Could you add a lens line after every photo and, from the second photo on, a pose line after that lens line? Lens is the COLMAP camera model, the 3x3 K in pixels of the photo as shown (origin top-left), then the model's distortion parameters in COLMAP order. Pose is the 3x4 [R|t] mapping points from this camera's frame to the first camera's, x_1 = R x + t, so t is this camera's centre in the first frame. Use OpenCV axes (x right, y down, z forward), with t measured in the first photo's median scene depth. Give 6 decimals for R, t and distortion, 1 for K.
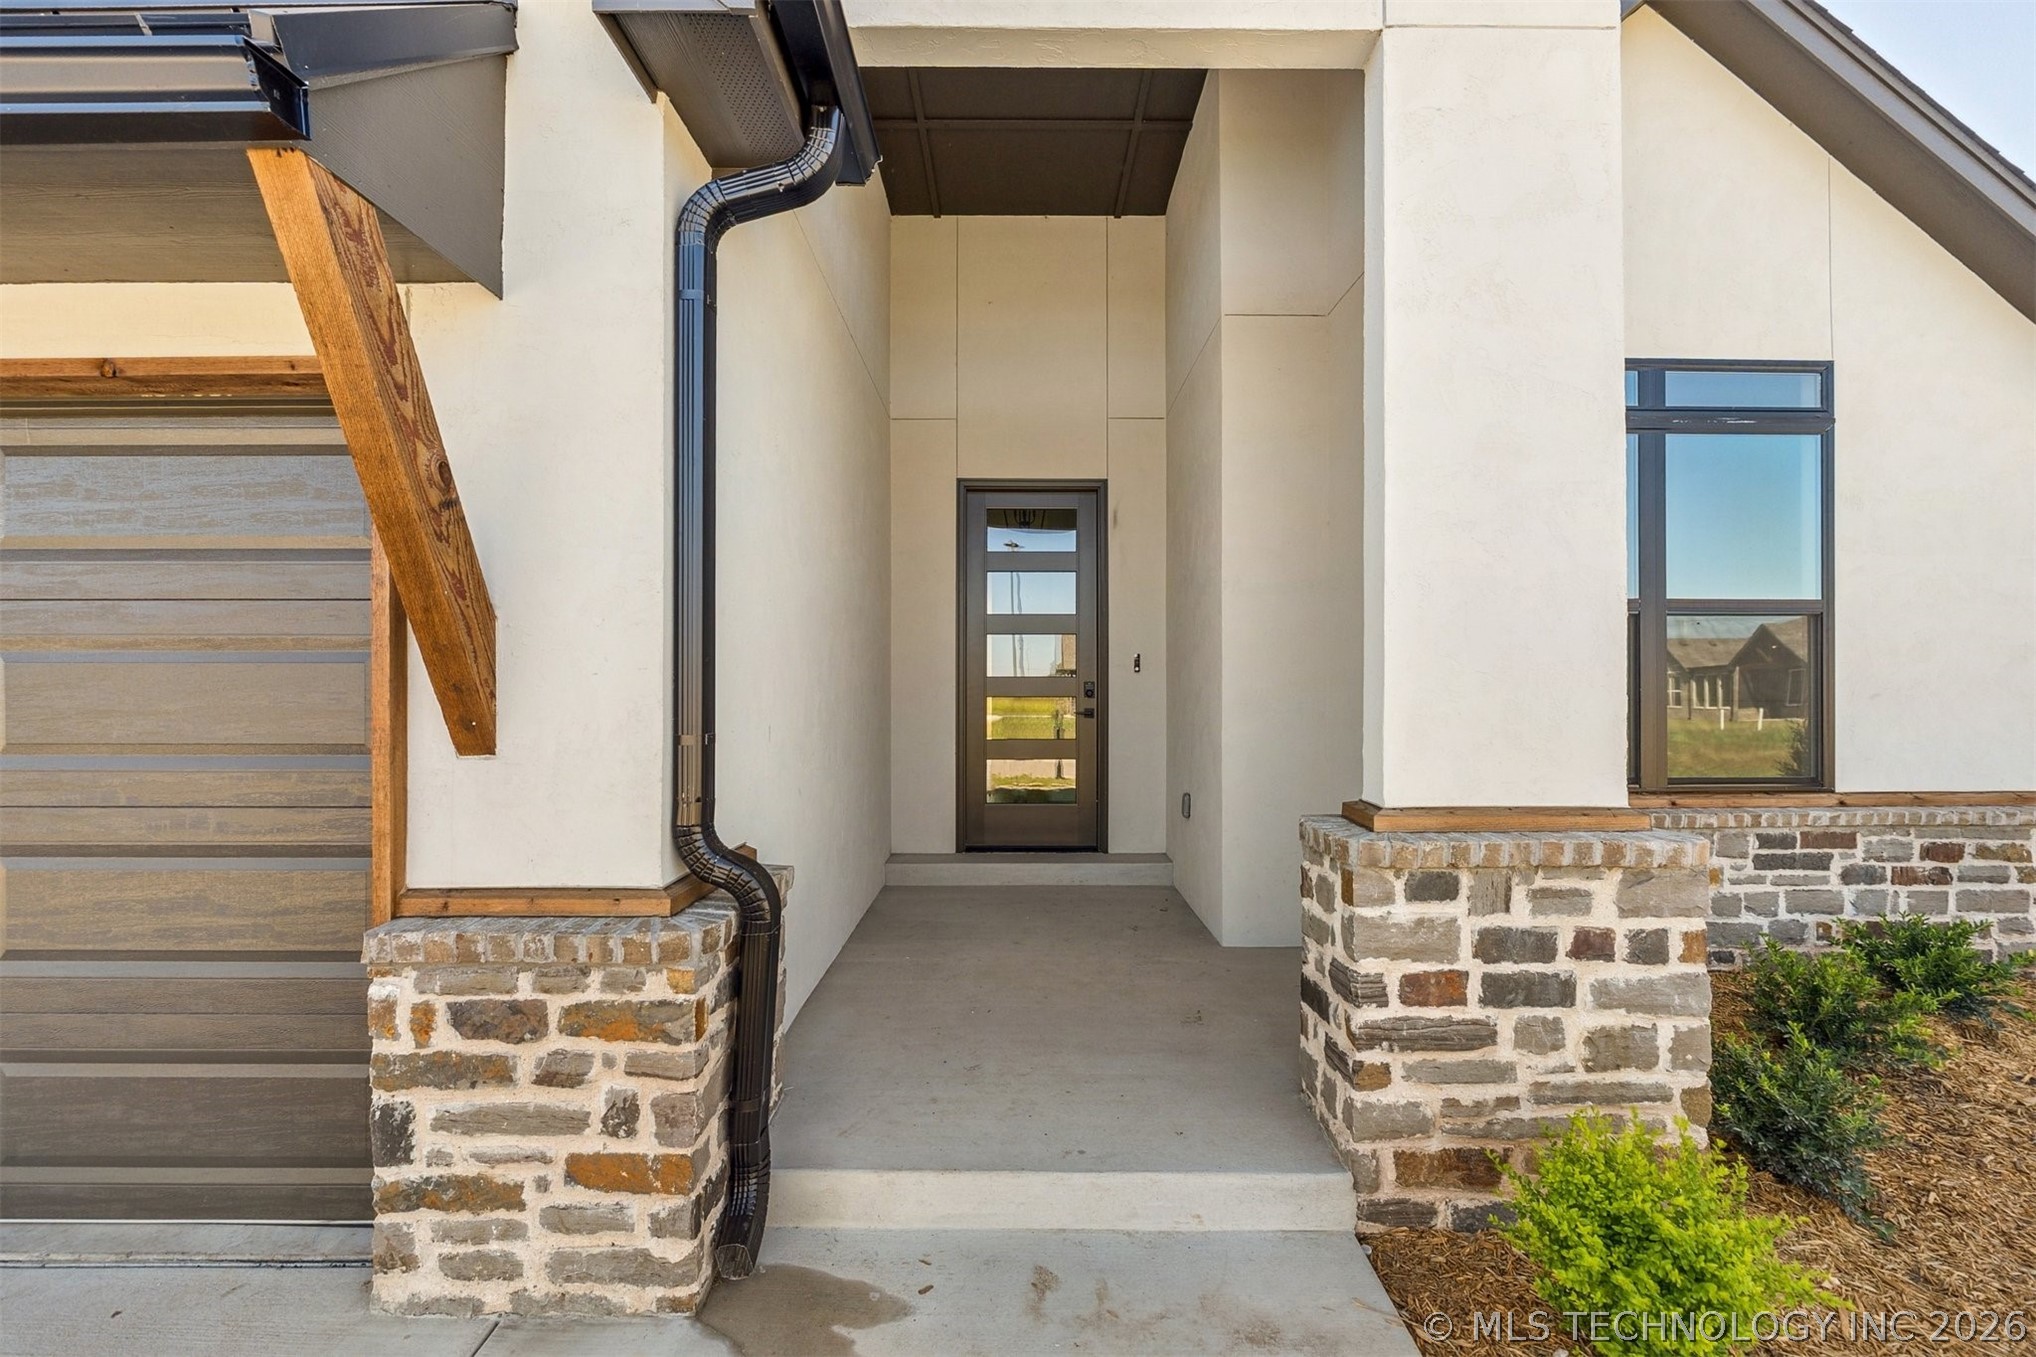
lens RADIAL K [[837.8, 0, 1009.4], [0, 837.8, 692.1], [0, 0, 1]] dist [-0.009693, -0.000075]
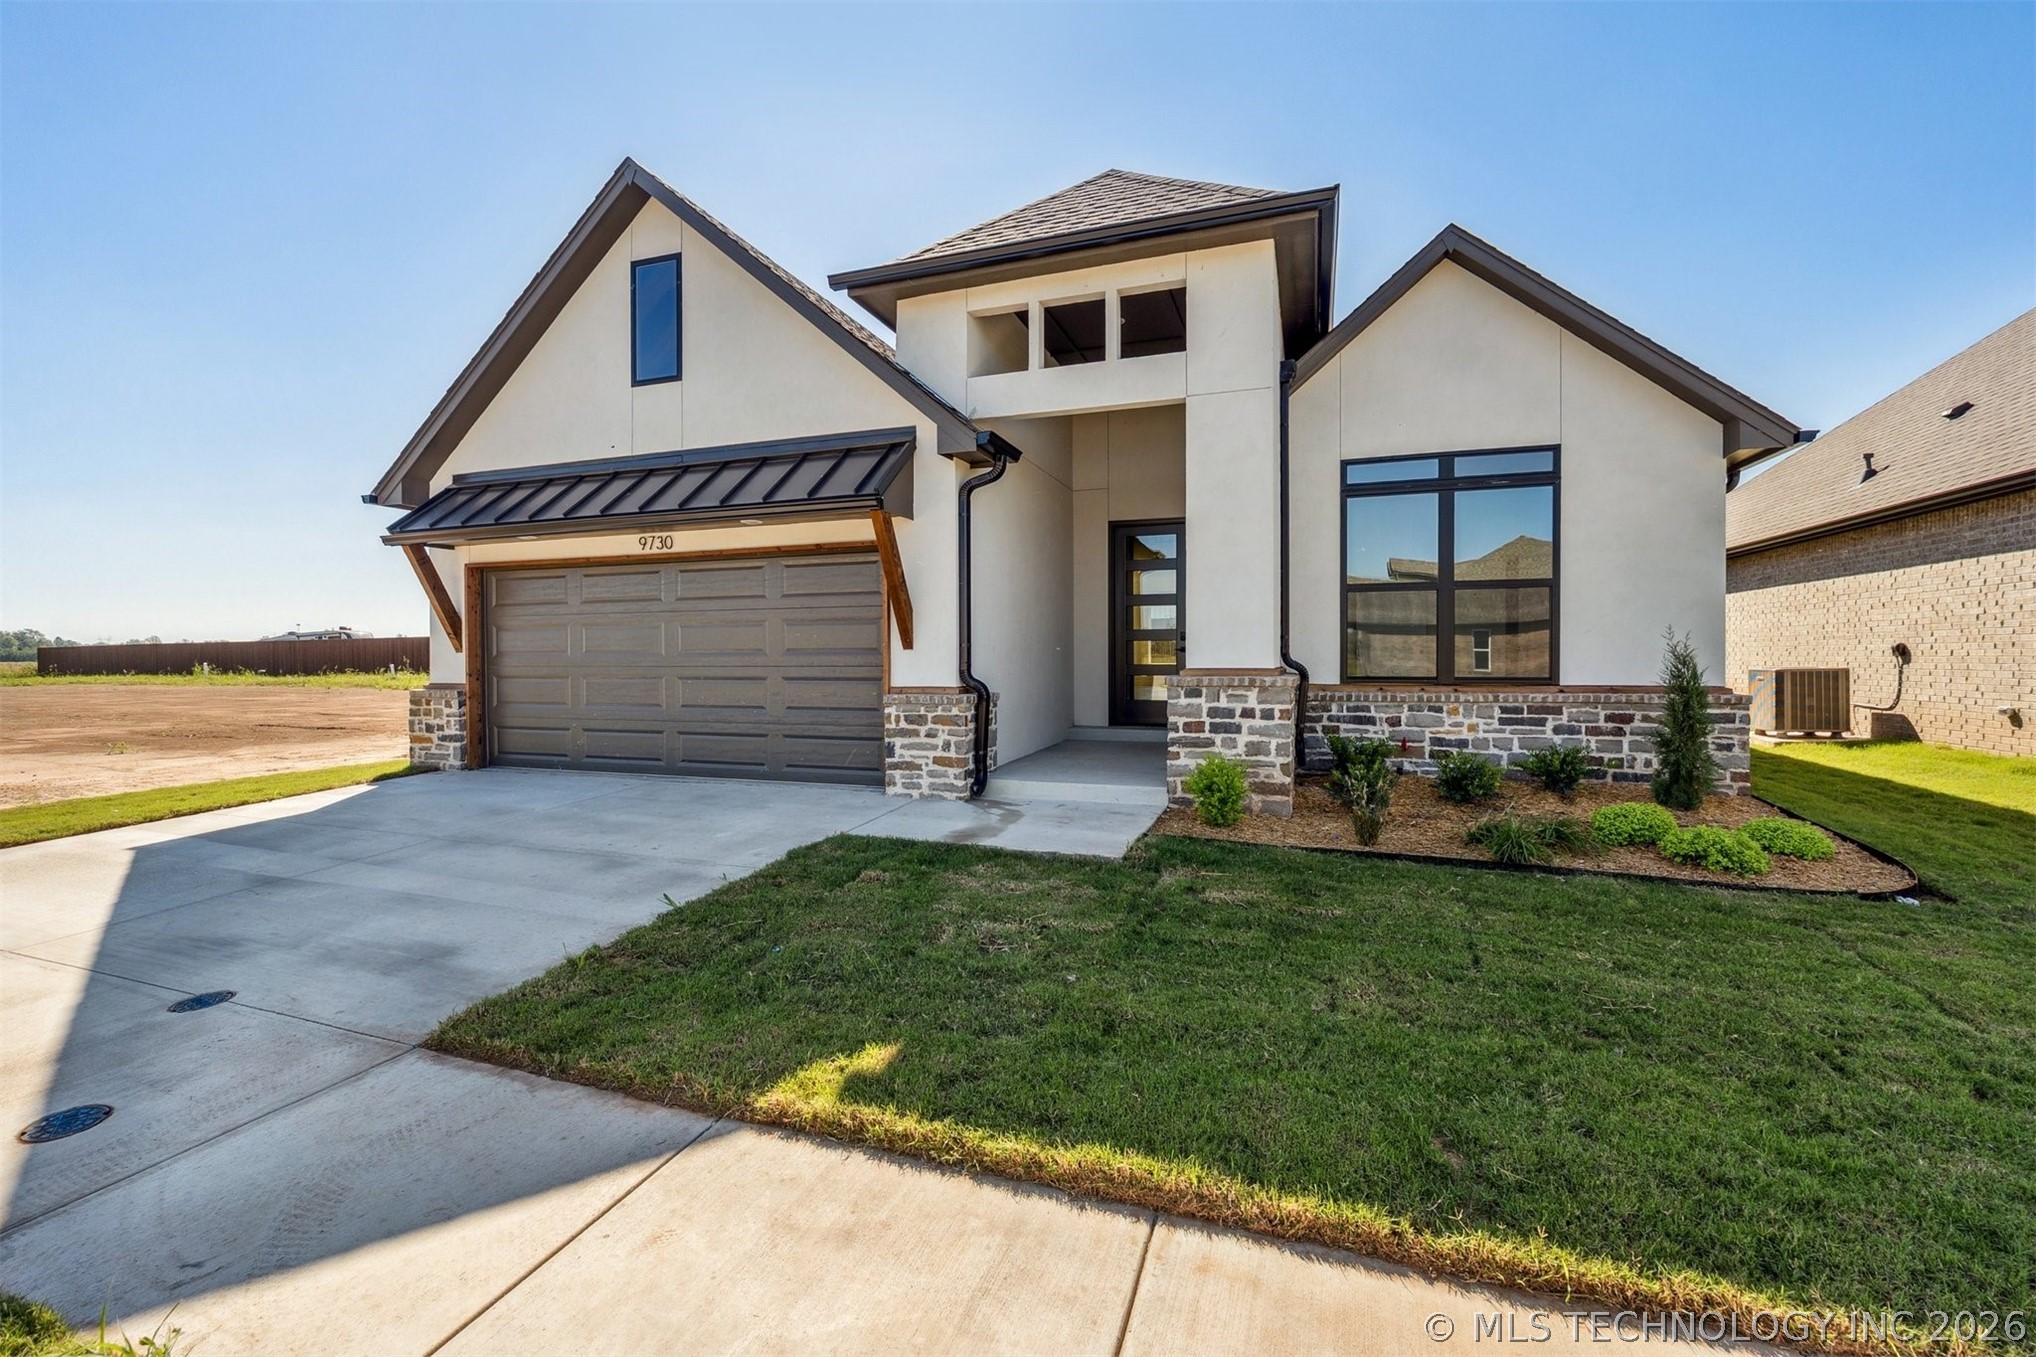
lens RADIAL K [[858.8, 0, 1019.3], [0, 858.8, 680.8], [0, 0, 1]] dist [-0.006956, -0.000459]
pose [[0.944782, 0.004597, -0.327667, 0.929386], [0.004738, 0.999605, 0.027687, 0.101146], [0.327665, -0.027711, 0.944387, -2.124763]]
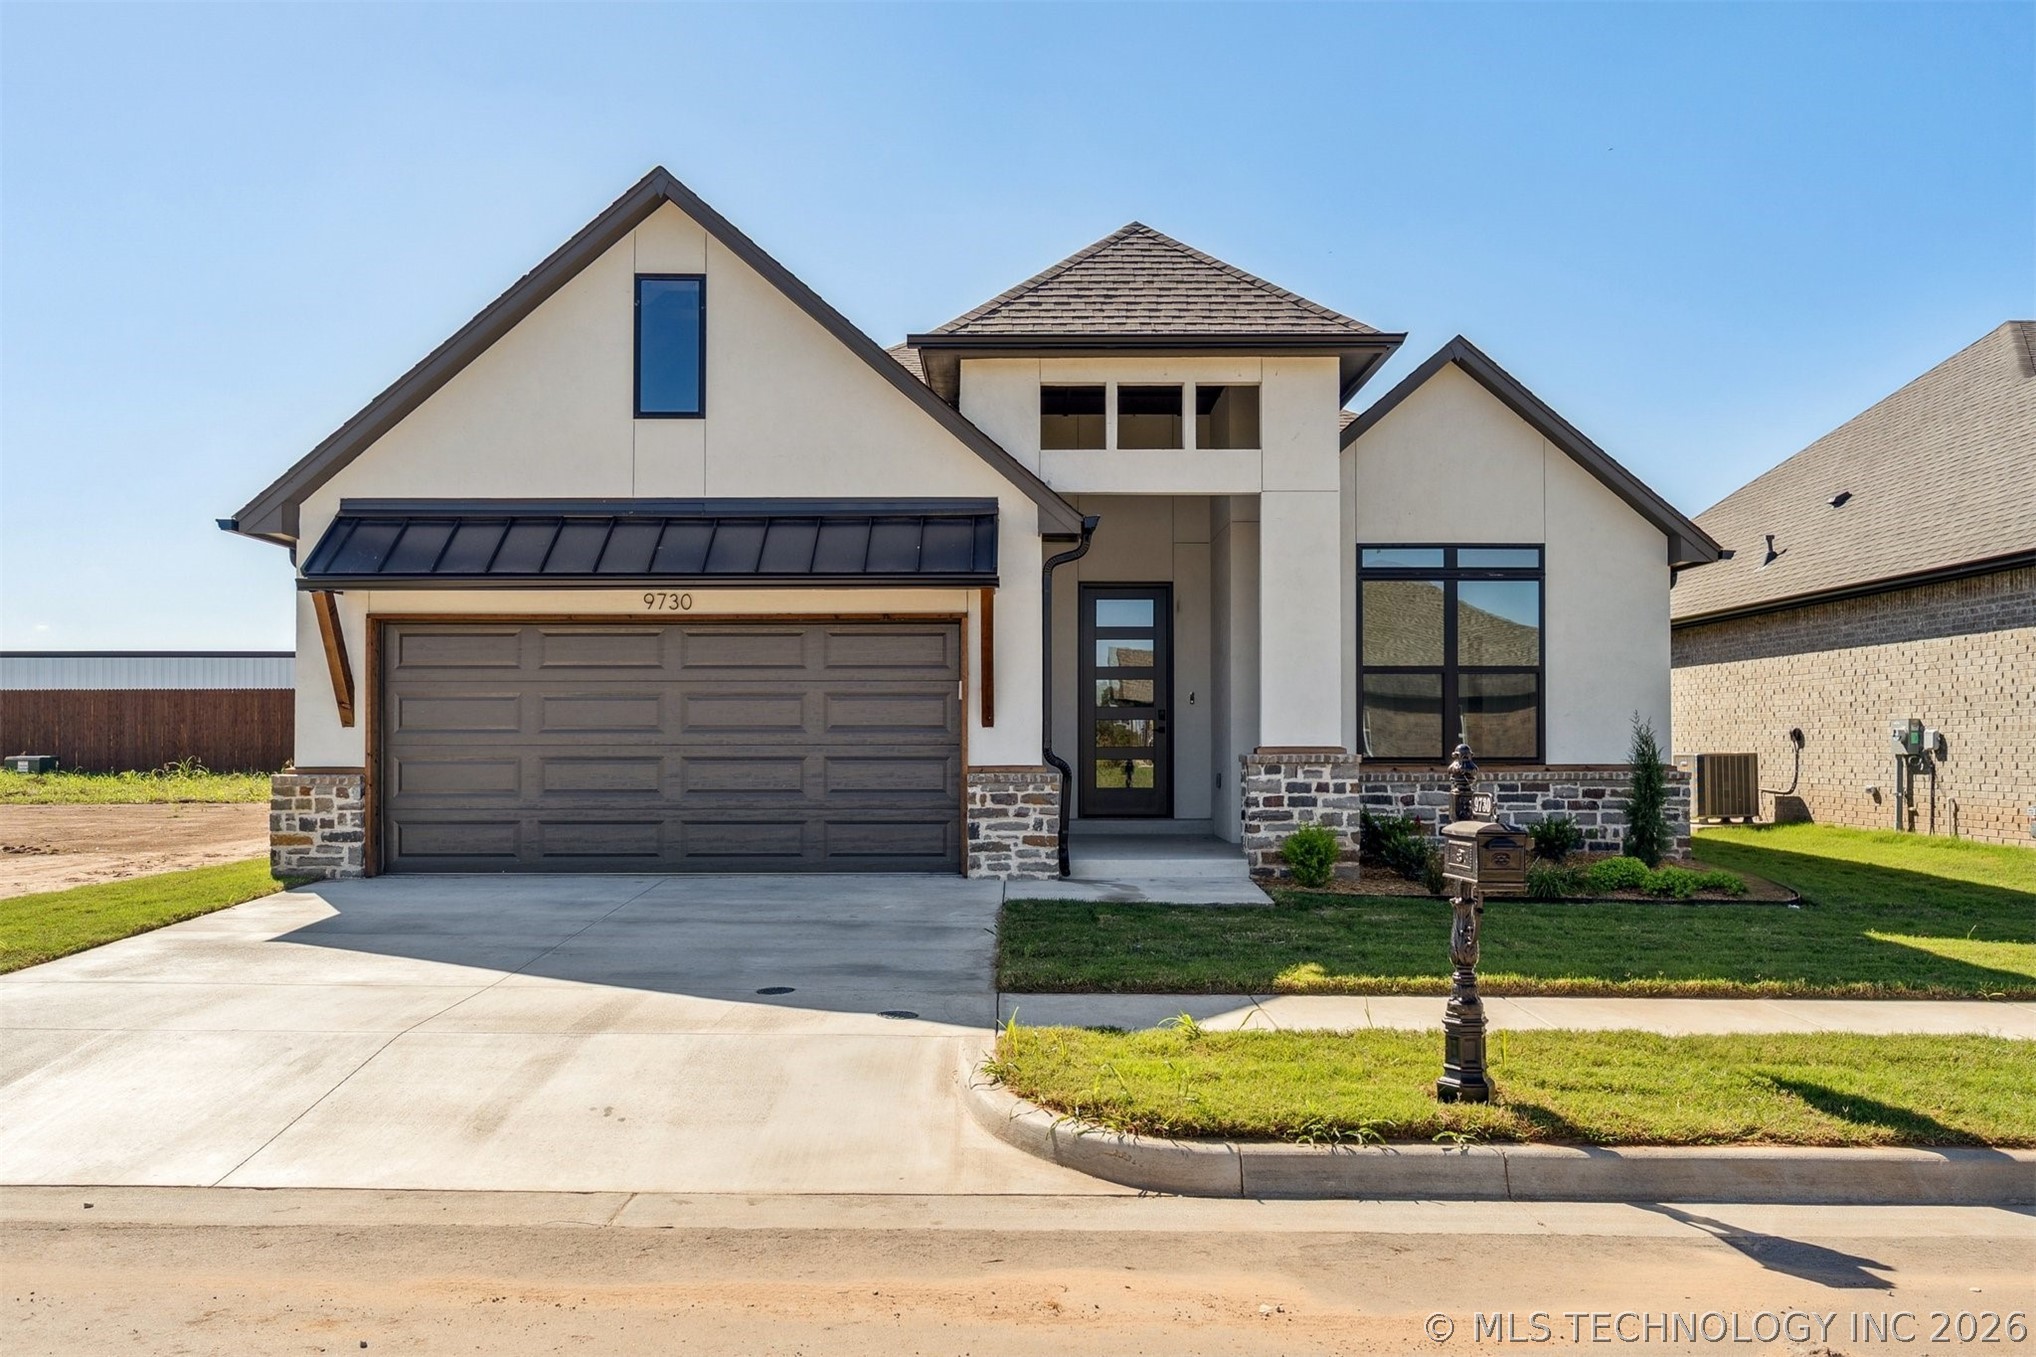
lens RADIAL K [[1655.7, 0, 1031.2], [0, 1655.7, 761.9], [0, 0, 1]] dist [0.005210, 0.011378]
pose [[0.999664, -0.001693, 0.025872, -0.587631], [0.001452, 0.999956, 0.009315, 0.143518], [-0.025887, -0.009274, 0.999622, -5.348551]]
